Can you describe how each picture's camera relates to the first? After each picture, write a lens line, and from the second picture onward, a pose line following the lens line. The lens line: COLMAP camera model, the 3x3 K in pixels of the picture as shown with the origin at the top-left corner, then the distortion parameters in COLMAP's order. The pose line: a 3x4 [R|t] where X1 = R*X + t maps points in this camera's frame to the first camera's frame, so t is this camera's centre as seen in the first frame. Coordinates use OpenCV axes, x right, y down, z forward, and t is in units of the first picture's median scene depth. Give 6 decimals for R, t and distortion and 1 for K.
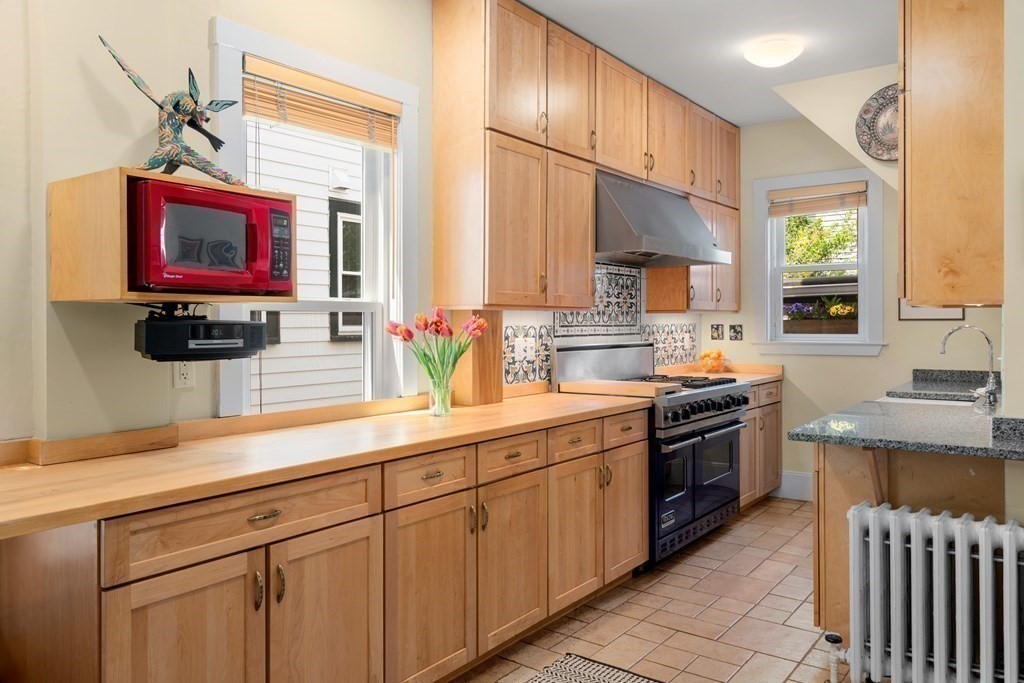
lens RADIAL K [[746.6, 0, 512.5], [0, 746.6, 320.1], [0, 0, 1]] dist [-0.001642, 0.000333]
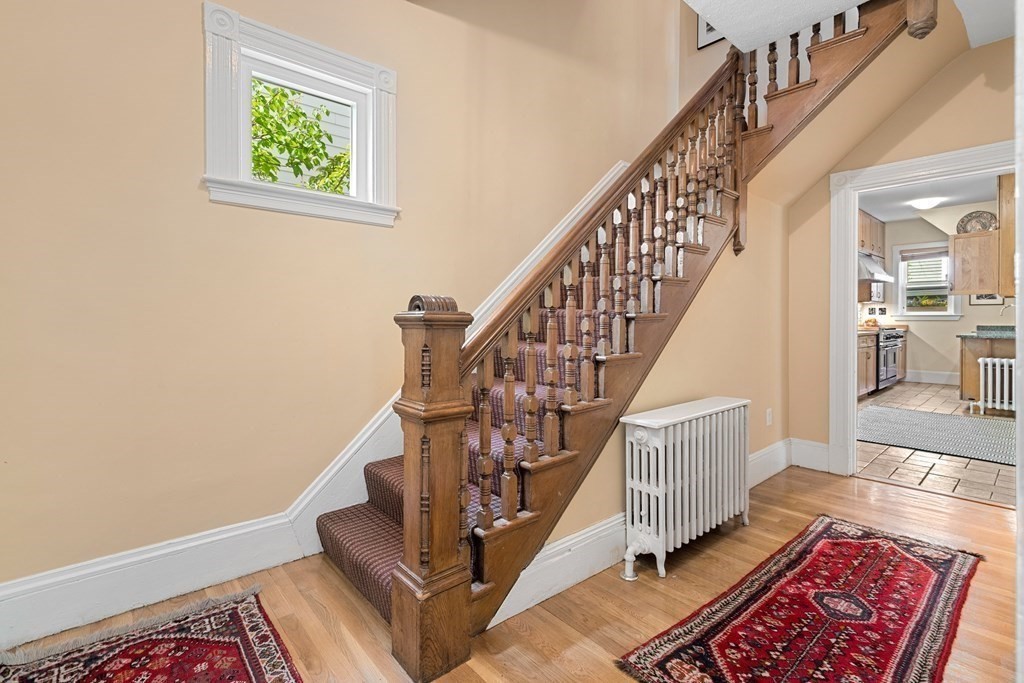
lens RADIAL K [[466.9, 0, 508.5], [0, 466.9, 319.8], [0, 0, 1]] dist [-0.001301, -0.000560]
pose [[0.976824, 0.002996, -0.214022, -0.549598], [-0.001601, 0.999976, 0.006693, 0.036398], [0.214037, -0.006195, 0.976806, -0.698069]]
